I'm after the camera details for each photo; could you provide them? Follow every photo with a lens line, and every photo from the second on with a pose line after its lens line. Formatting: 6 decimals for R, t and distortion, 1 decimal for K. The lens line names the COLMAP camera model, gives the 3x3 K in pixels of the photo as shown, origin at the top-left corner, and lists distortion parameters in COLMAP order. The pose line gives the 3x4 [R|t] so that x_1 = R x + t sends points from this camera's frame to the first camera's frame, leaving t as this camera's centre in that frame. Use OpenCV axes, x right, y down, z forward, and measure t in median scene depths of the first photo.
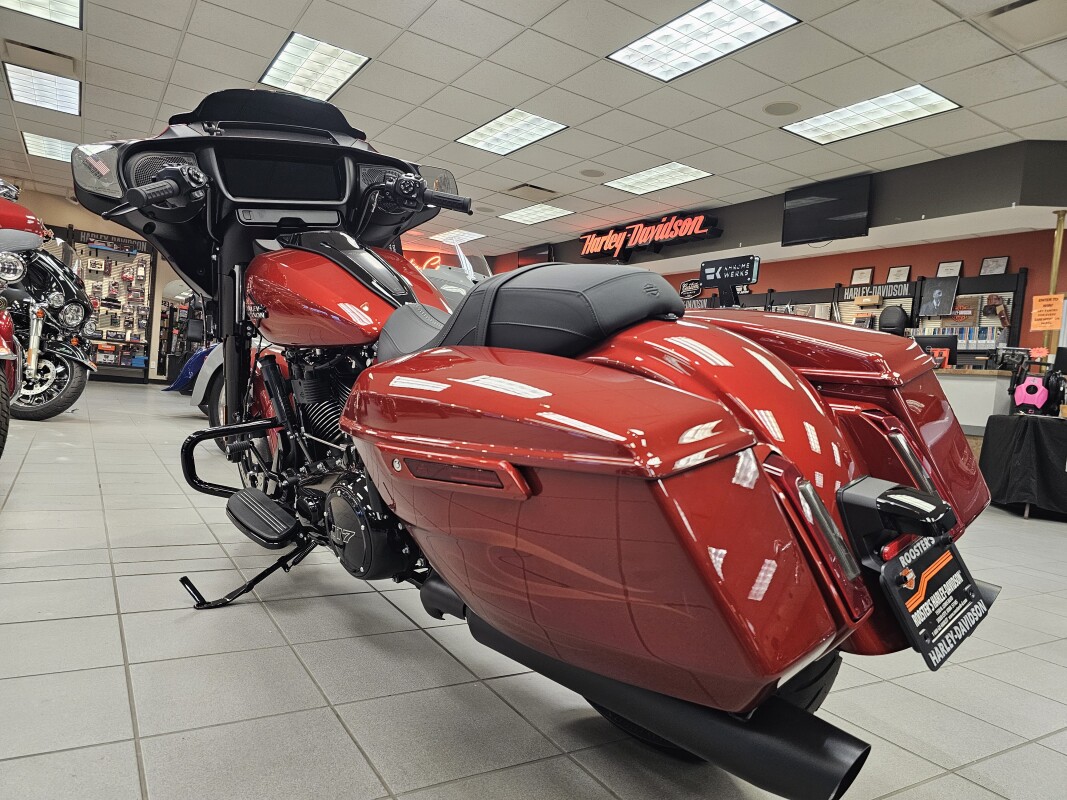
lens RADIAL K [[716.8, 0, 533.5], [0, 716.8, 400.0], [0, 0, 1]] dist [0.001944, -0.001905]
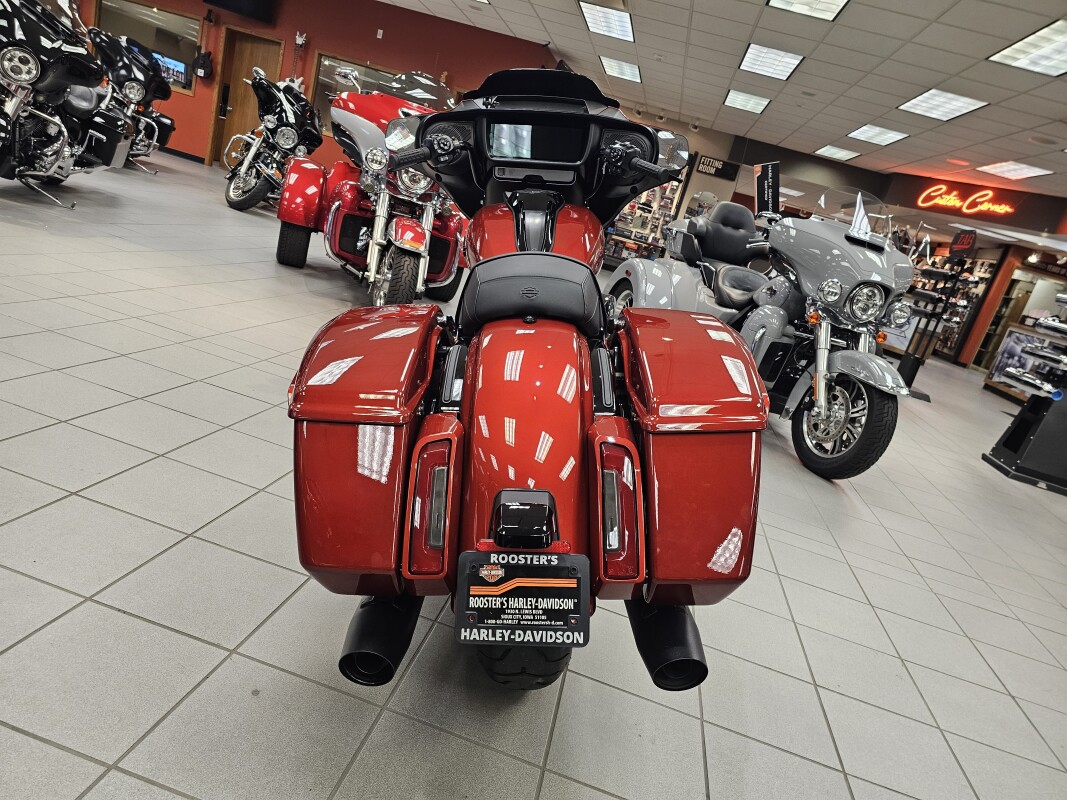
lens RADIAL K [[716.8, 0, 533.5], [0, 716.8, 400.0], [0, 0, 1]] dist [0.001944, -0.001905]
pose [[0.728087, 0.274668, -0.628050, 0.124754], [-0.200619, 0.961478, 0.187914, -0.026484], [0.655470, -0.010819, 0.755143, 0.015275]]
